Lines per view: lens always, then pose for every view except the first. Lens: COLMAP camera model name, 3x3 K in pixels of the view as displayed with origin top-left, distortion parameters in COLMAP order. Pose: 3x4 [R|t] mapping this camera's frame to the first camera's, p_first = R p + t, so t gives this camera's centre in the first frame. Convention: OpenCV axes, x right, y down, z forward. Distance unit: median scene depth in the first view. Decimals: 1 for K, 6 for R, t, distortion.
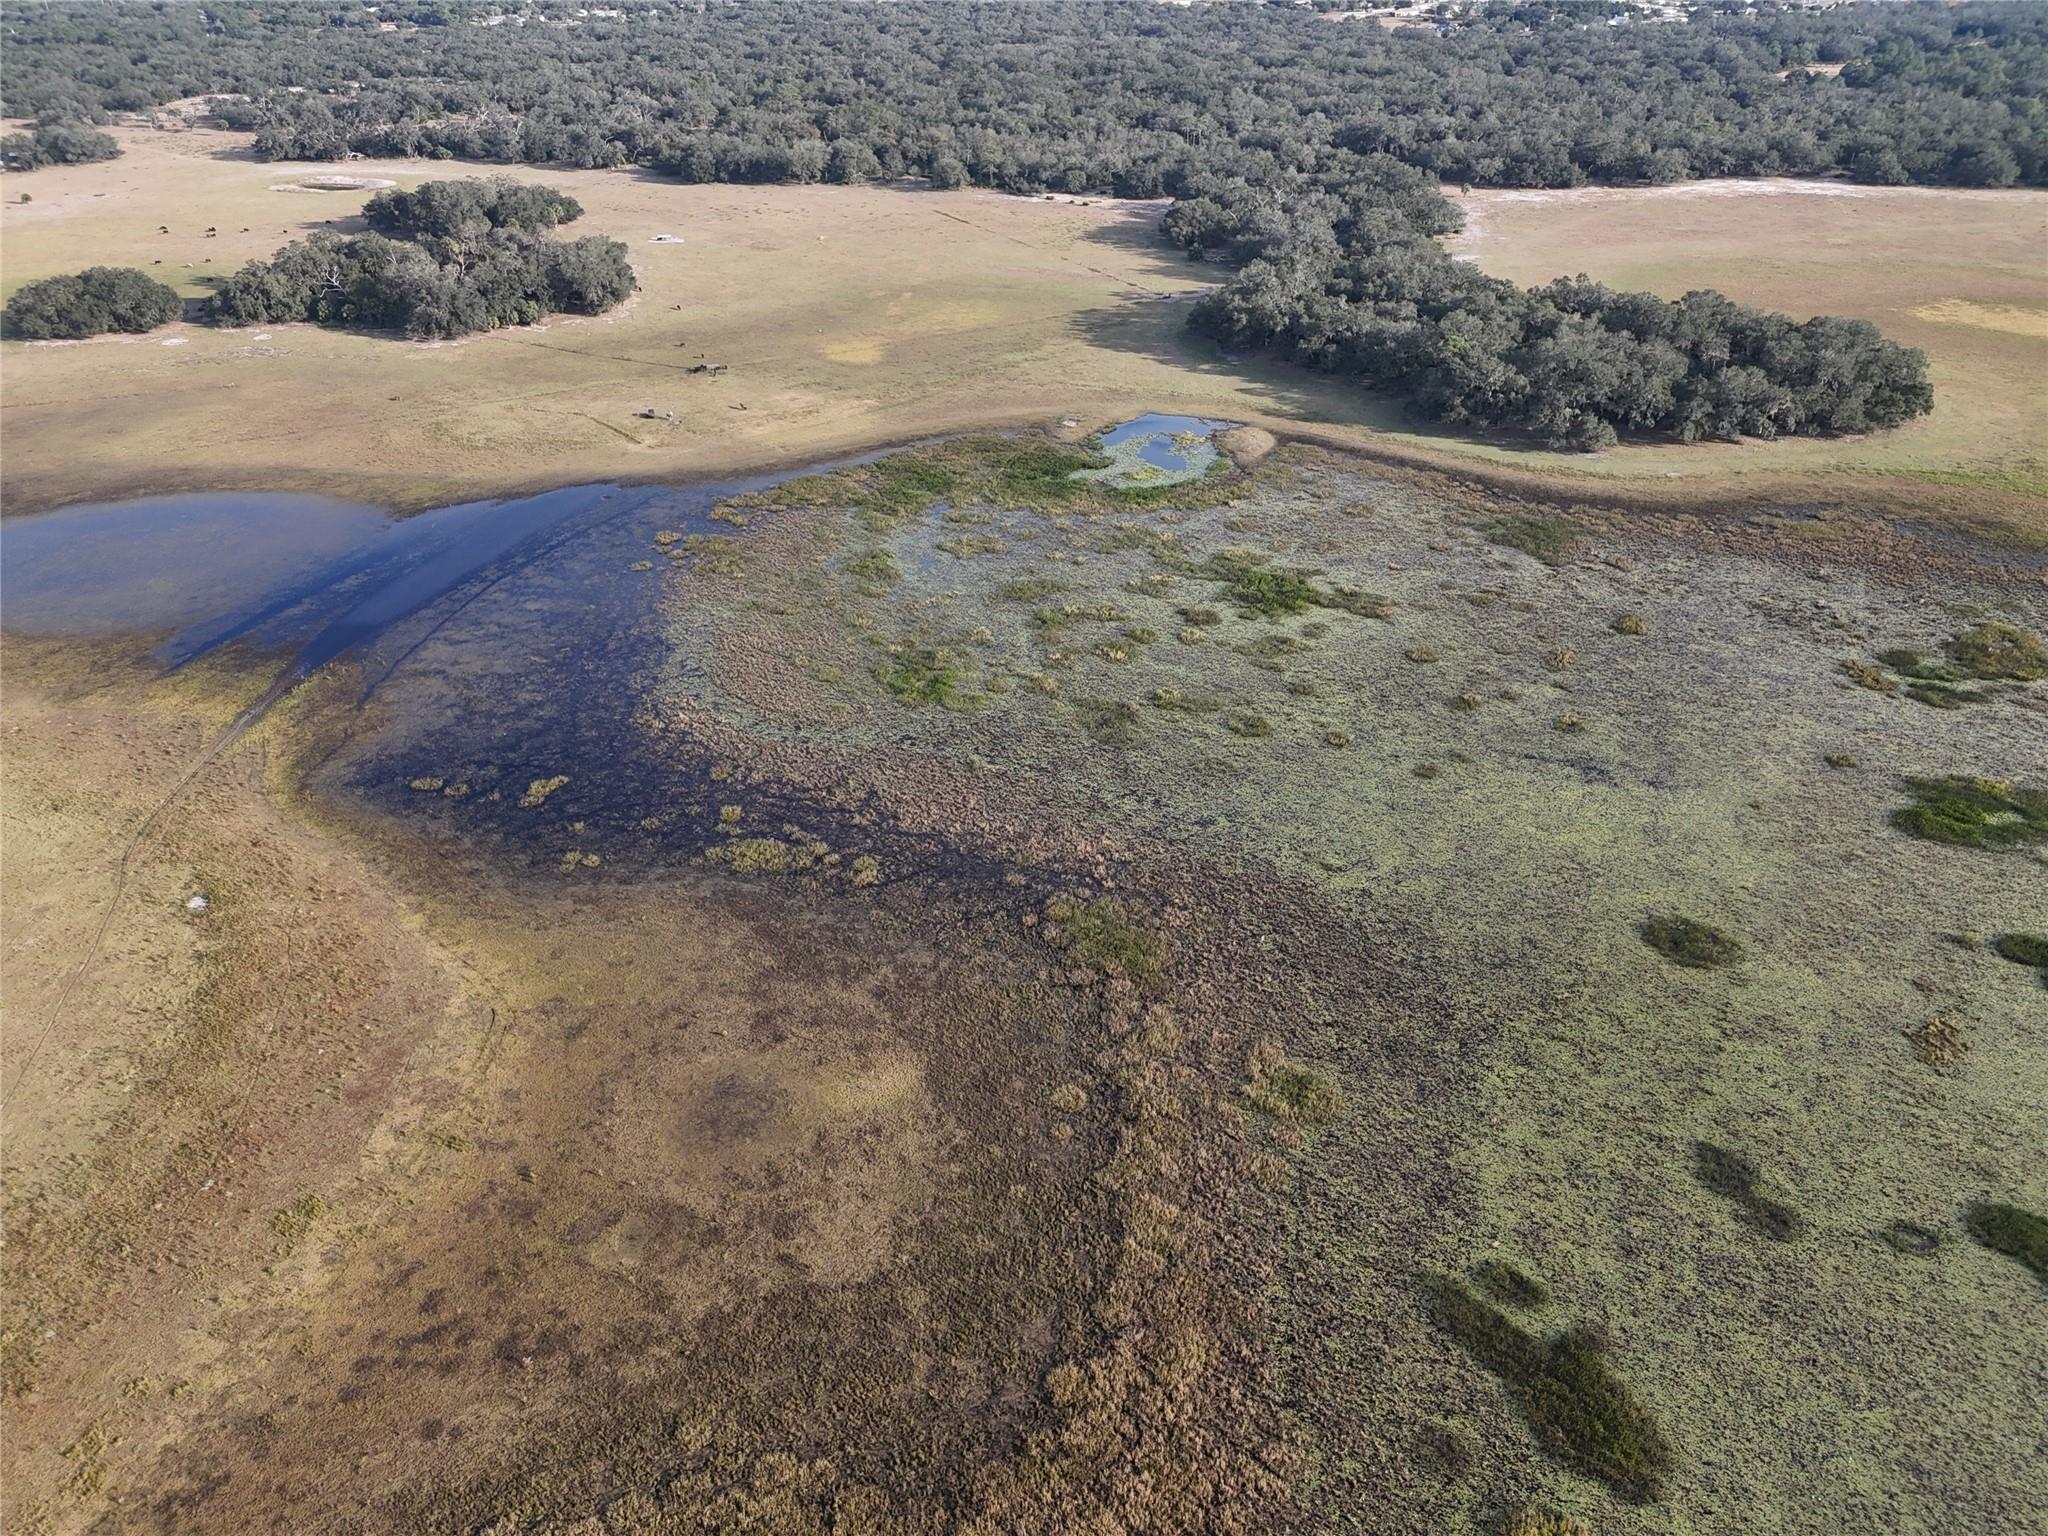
lens RADIAL K [[1506.2, 0, 1023.9], [0, 1506.2, 761.2], [0, 0, 1]] dist [0.076259, -0.071051]
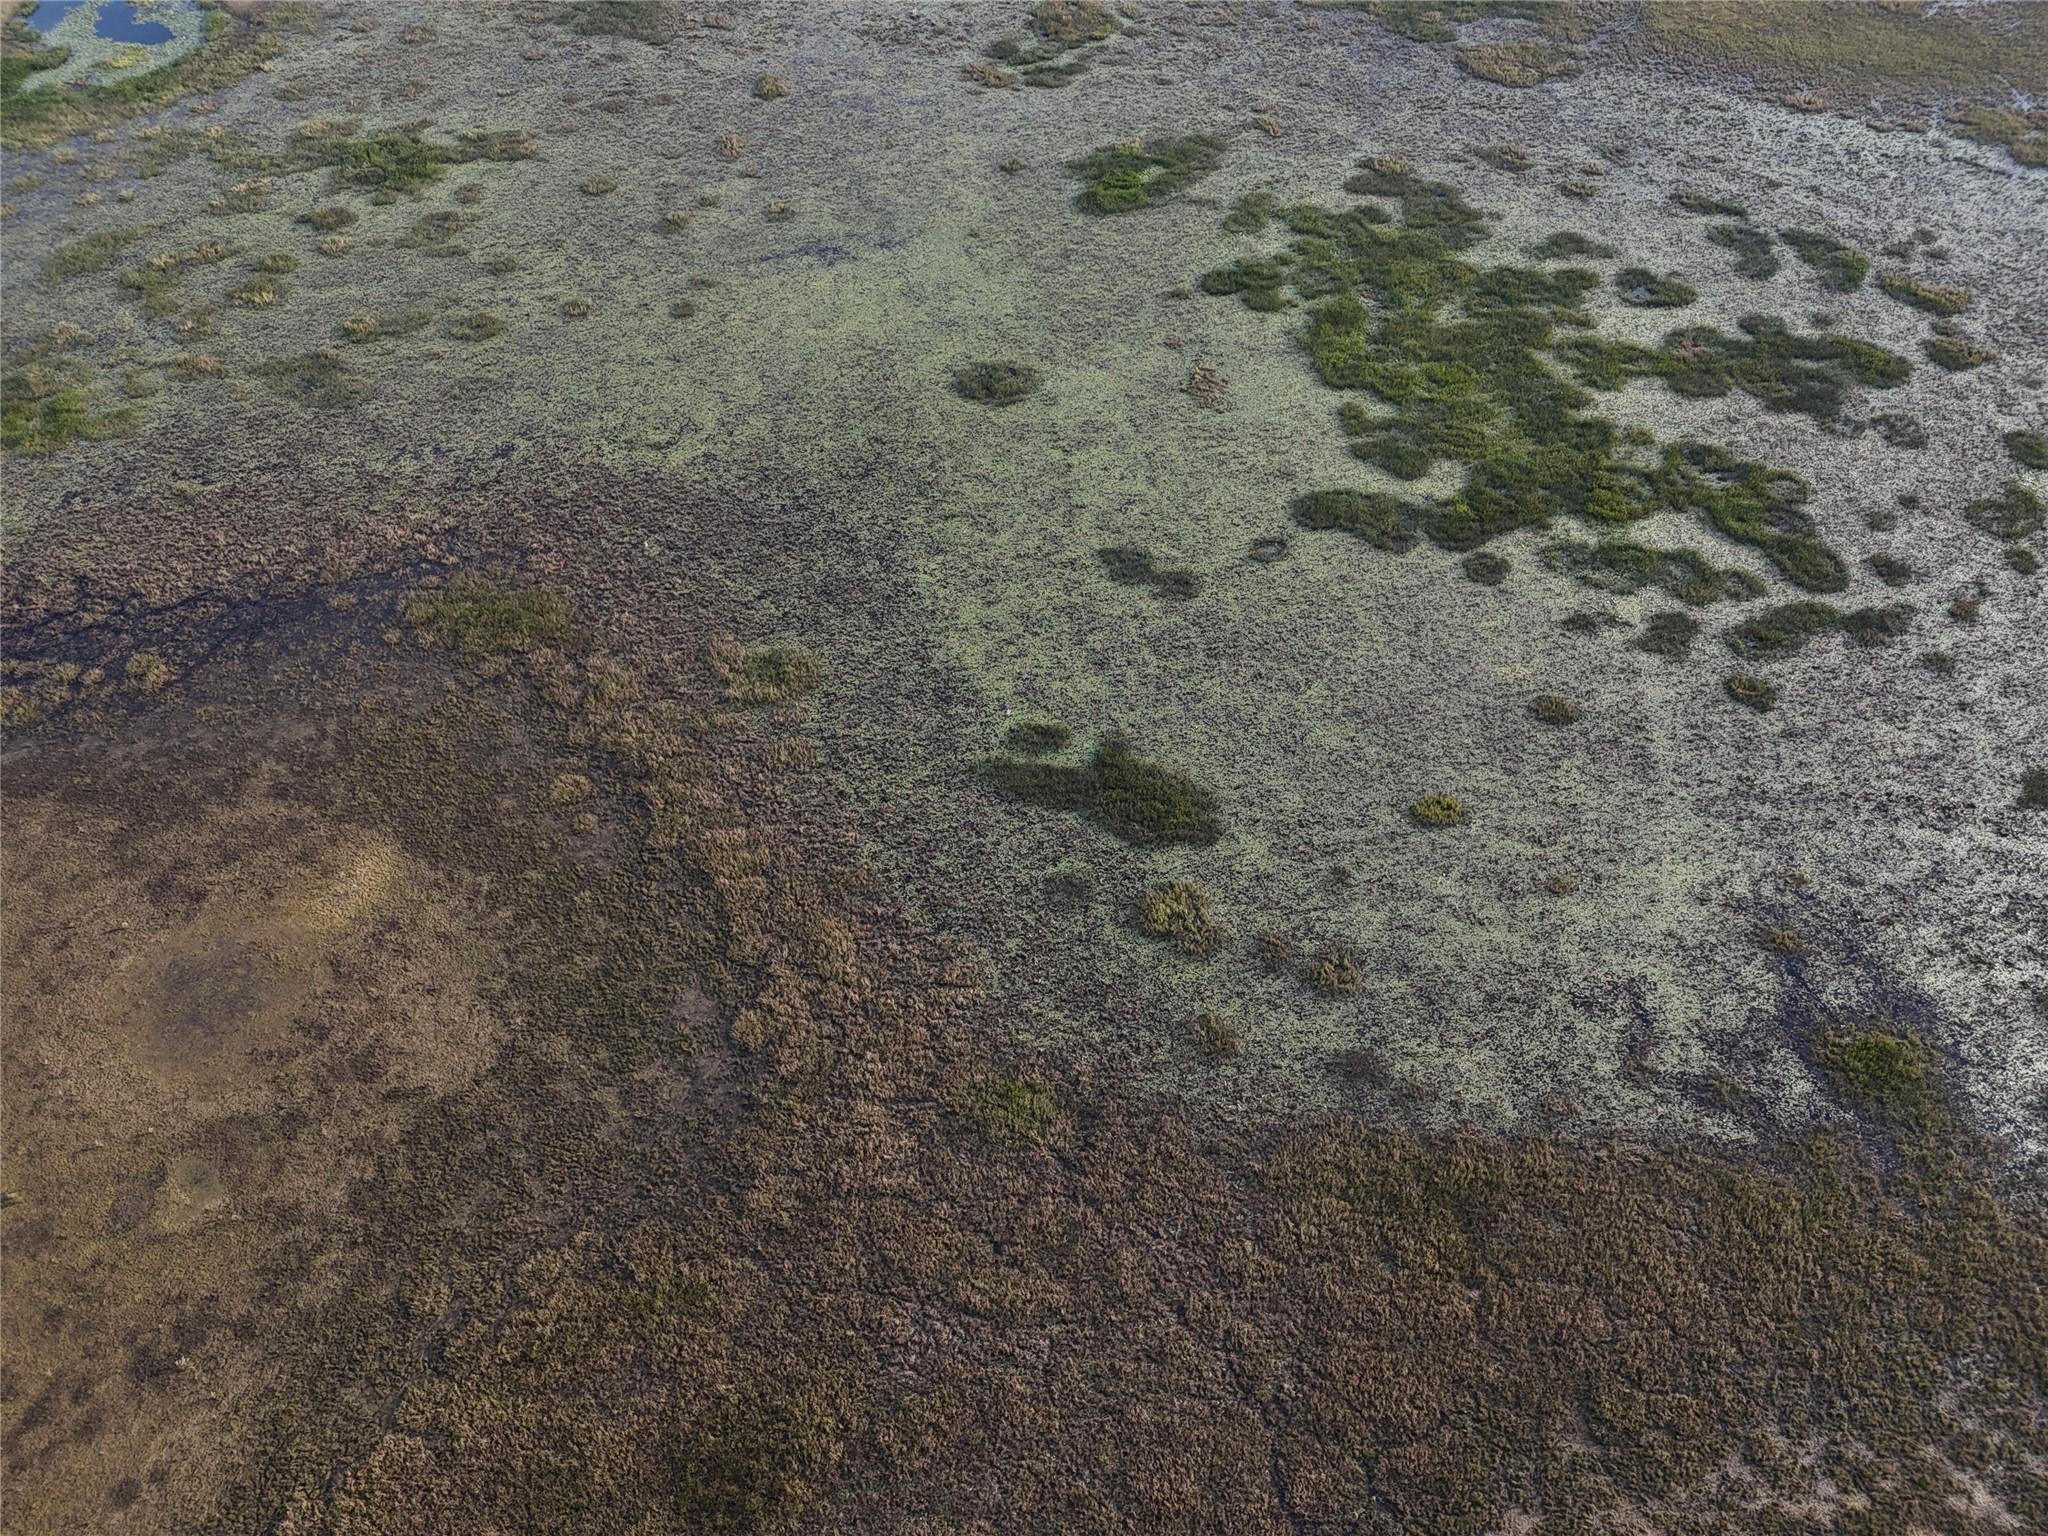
lens RADIAL K [[1506.2, 0, 1024.6], [0, 1506.2, 760.4], [0, 0, 1]] dist [0.076259, -0.071051]
pose [[0.772687, -0.472294, 0.424138, -0.139660], [0.324263, 0.868075, 0.375898, -0.049956], [-0.545718, -0.152919, 0.823898, 0.086485]]
